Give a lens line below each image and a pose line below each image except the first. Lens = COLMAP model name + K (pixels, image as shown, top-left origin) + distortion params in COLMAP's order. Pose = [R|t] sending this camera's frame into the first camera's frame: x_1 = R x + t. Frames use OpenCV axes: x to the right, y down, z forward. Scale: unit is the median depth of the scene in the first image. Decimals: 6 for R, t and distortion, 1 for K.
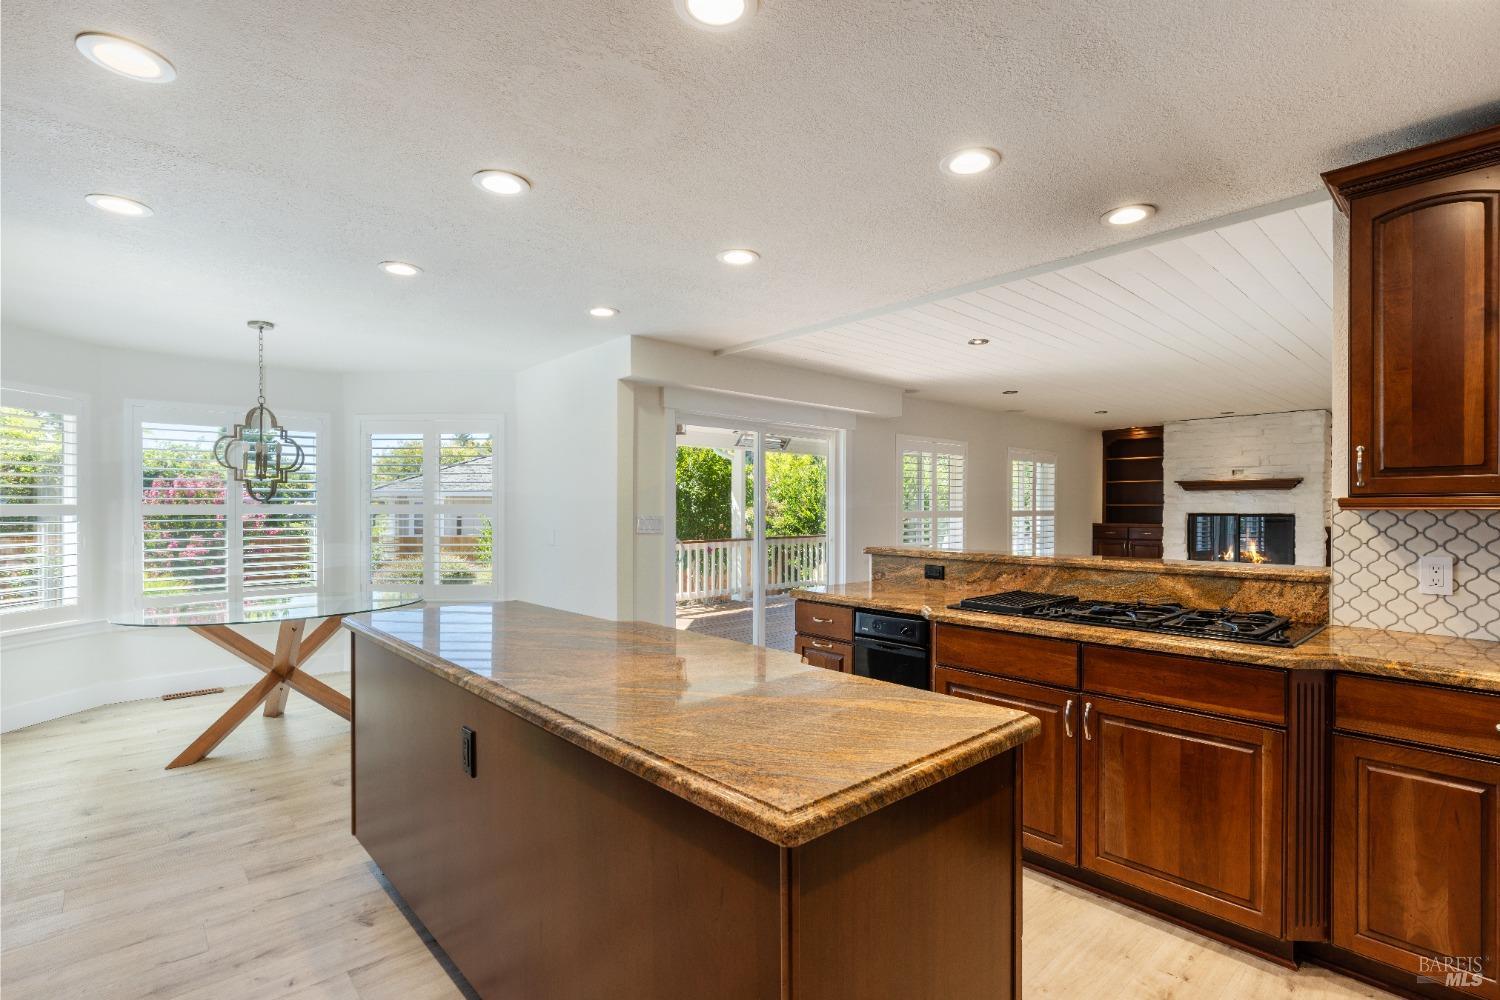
lens RADIAL K [[722.9, 0, 753.7], [0, 722.9, 511.8], [0, 0, 1]] dist [-0.008184, 0.000426]
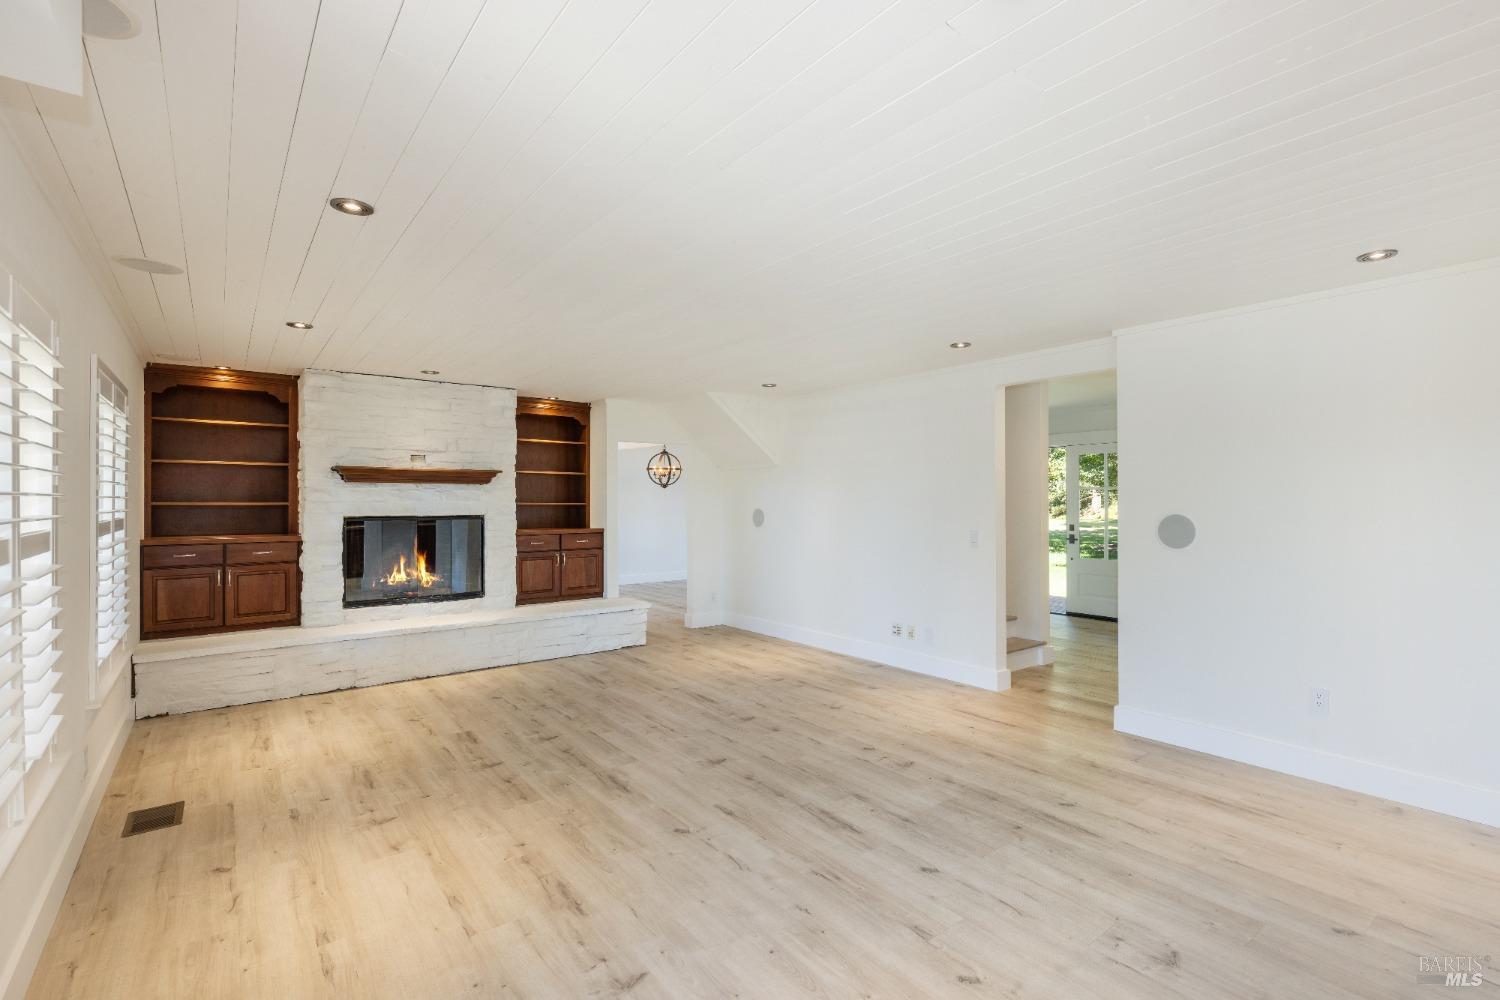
lens RADIAL K [[695.0, 0, 759.6], [0, 695.0, 498.5], [0, 0, 1]] dist [0.009556, -0.000063]
pose [[0.075508, 0.002215, 0.997143, 0.008324], [0.005050, 0.999984, -0.002603, -0.010948], [-0.997132, 0.005232, 0.075496, 0.579249]]
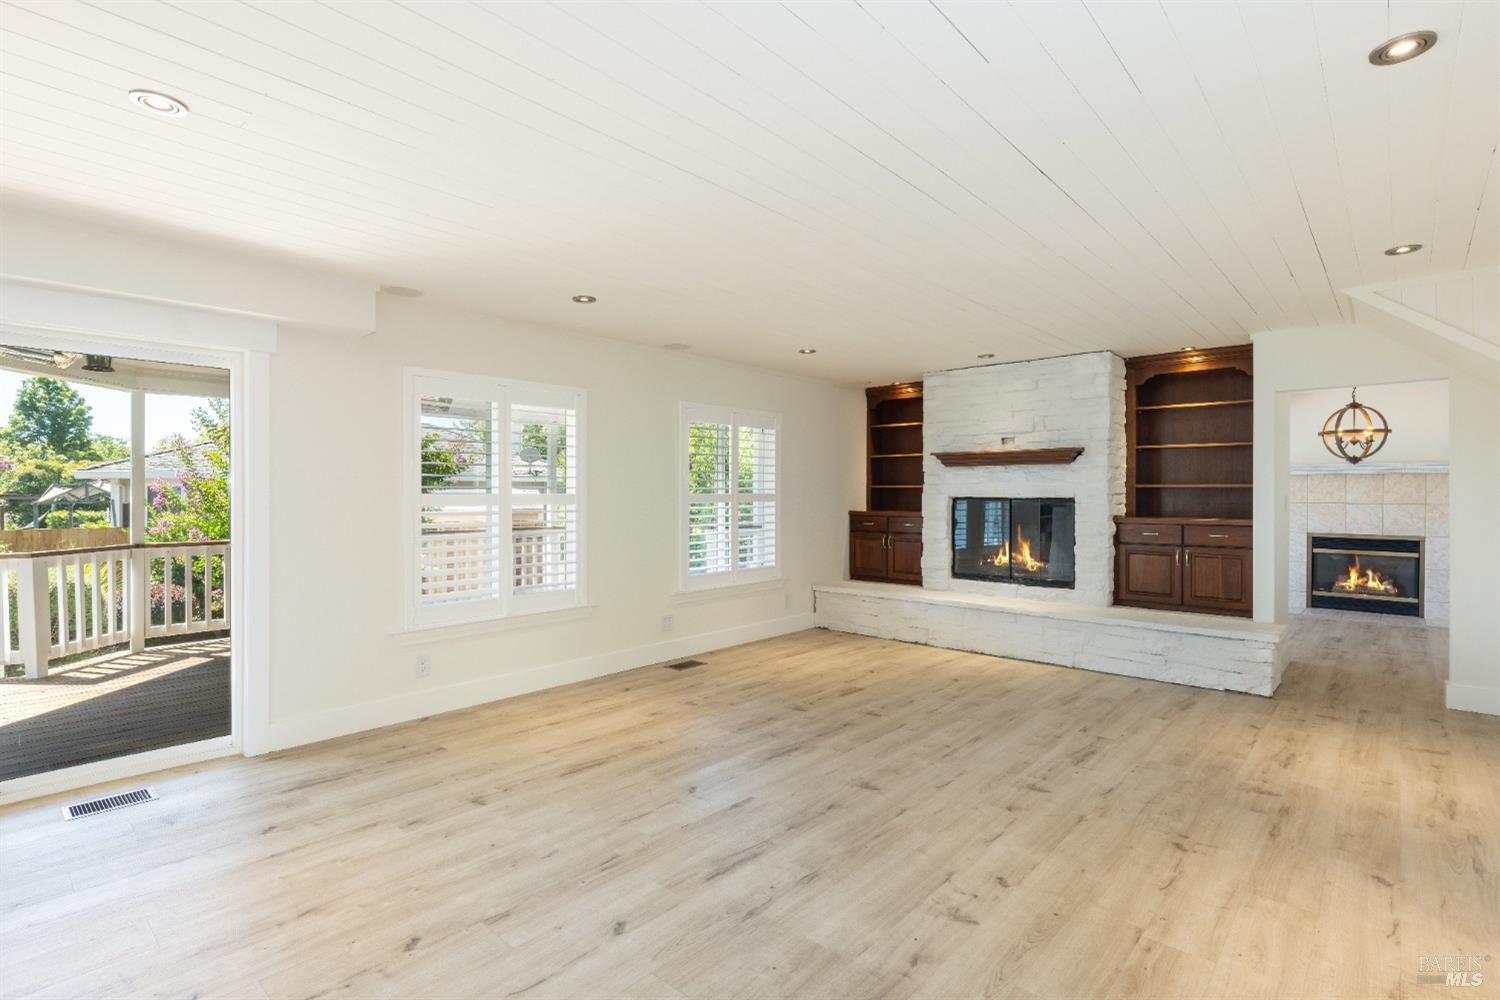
lens RADIAL K [[727.0, 0, 756.8], [0, 727.0, 496.3], [0, 0, 1]] dist [-0.002554, -0.000479]
pose [[0.995469, -0.000940, 0.095086, 0.333379], [0.001045, 0.999999, -0.001050, 0.001337], [-0.095085, 0.001145, 0.995469, 0.281368]]
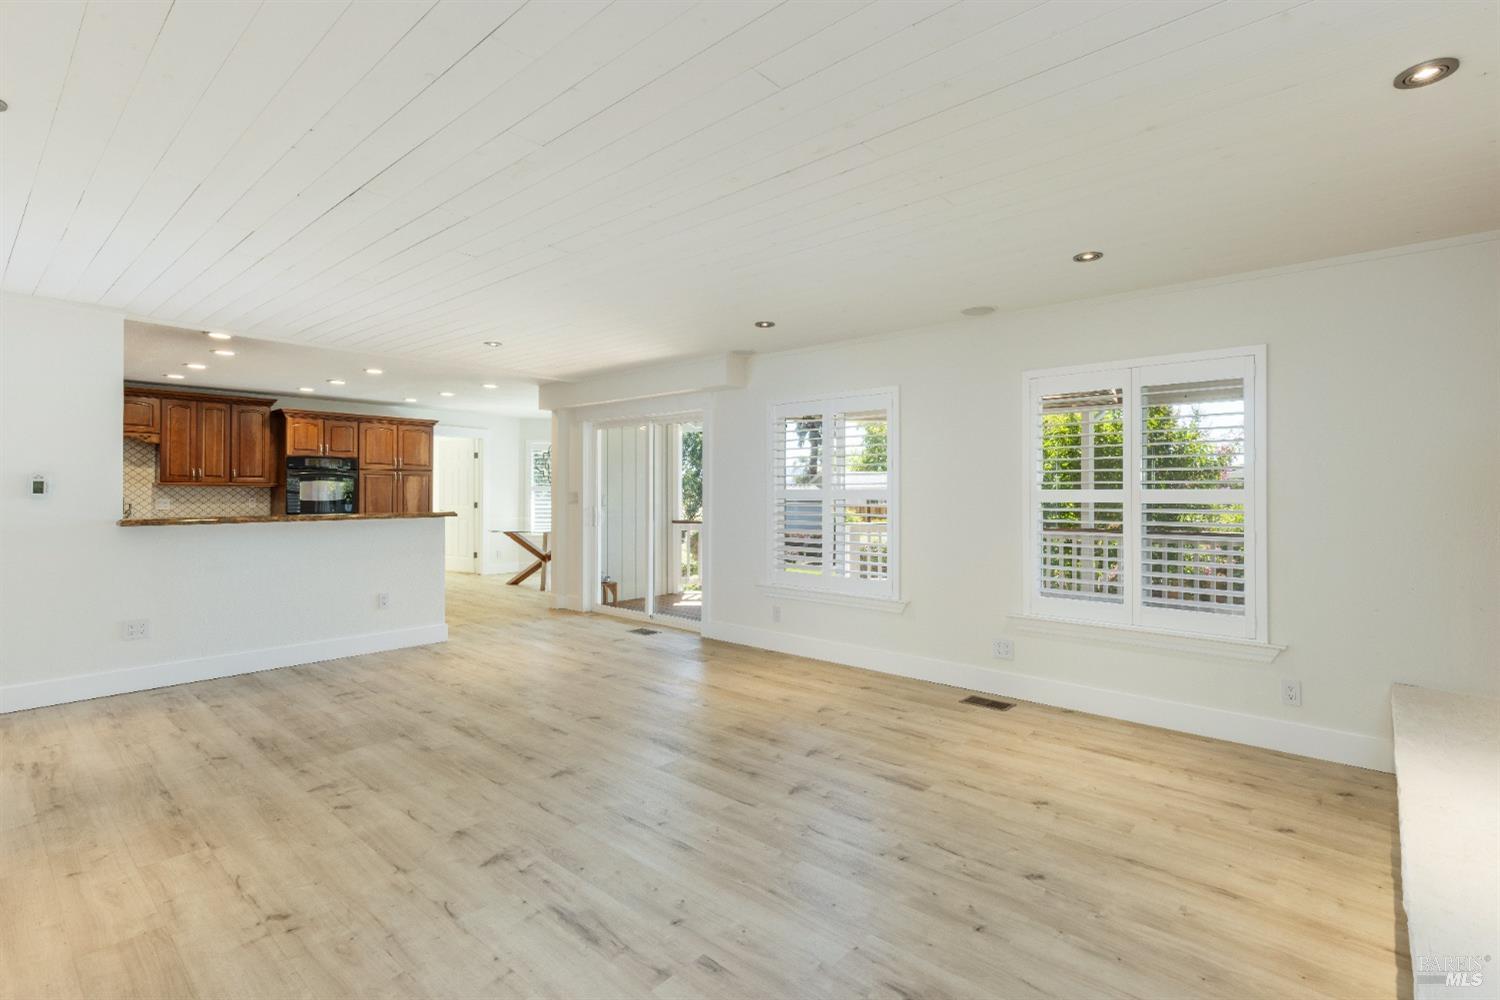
lens RADIAL K [[695.0, 0, 758.6], [0, 695.0, 479.1], [0, 0, 1]] dist [0.009556, -0.000063]
pose [[0.106349, -0.015545, -0.994207, 0.790341], [-0.004870, 0.999858, -0.016154, 0.000555], [0.994317, 0.006560, 0.106258, 0.697898]]
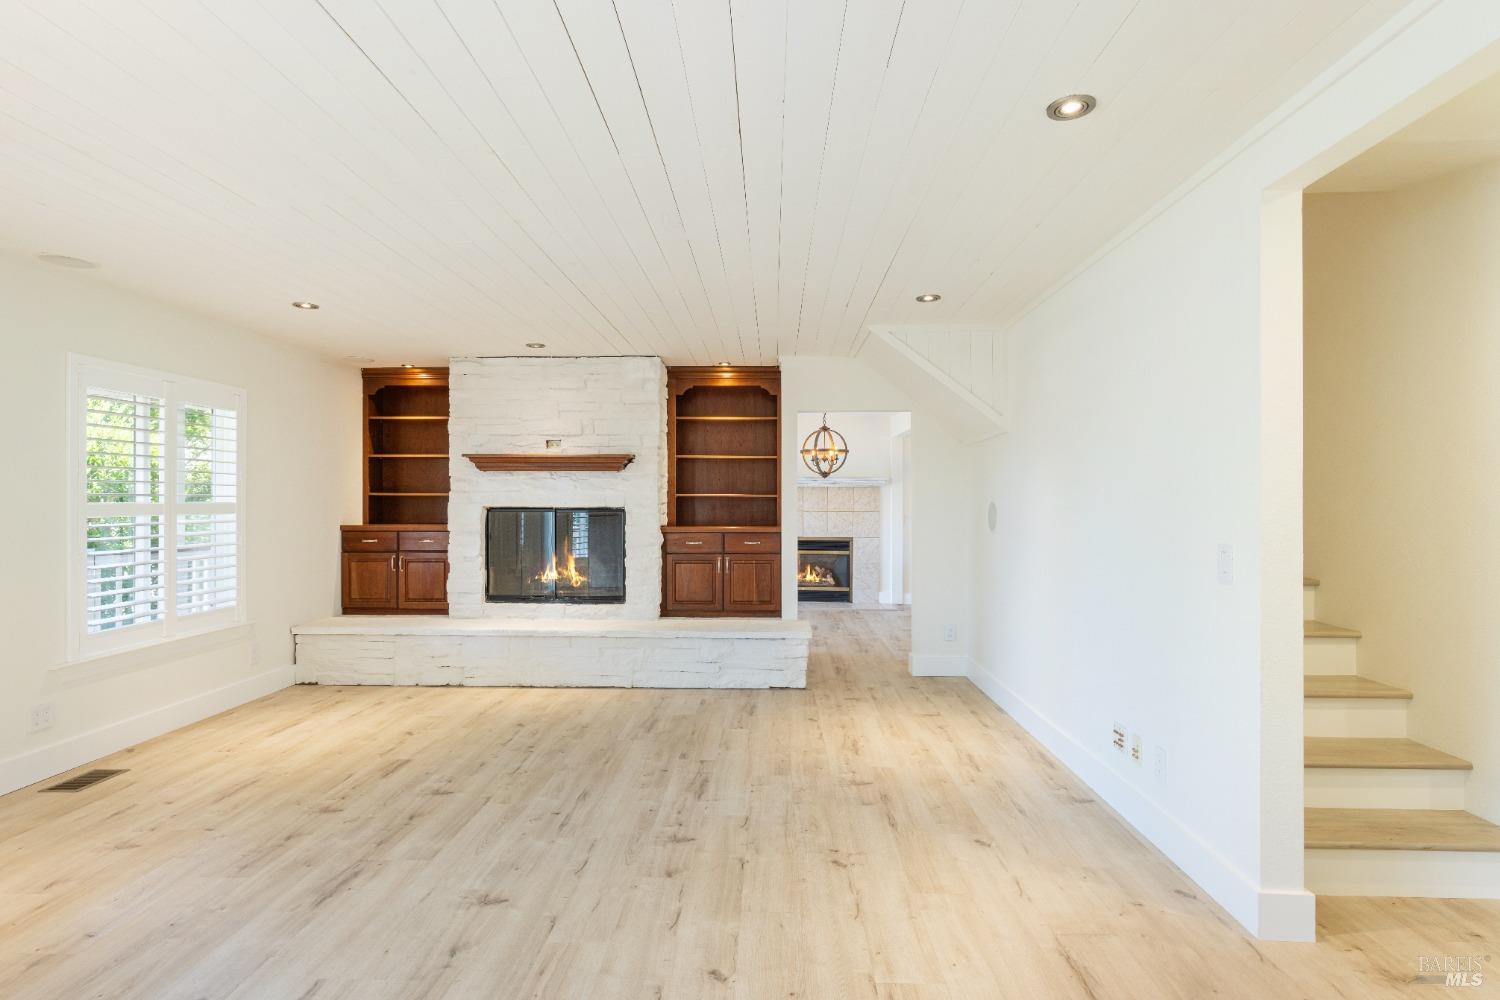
lens RADIAL K [[765.3, 0, 752.8], [0, 765.3, 505.5], [0, 0, 1]] dist [-0.002035, -0.000091]
pose [[0.699008, -0.002374, 0.715110, 0.290015], [0.002725, 0.999996, 0.000656, 0.000543], [-0.715108, 0.001491, 0.699012, 0.371221]]
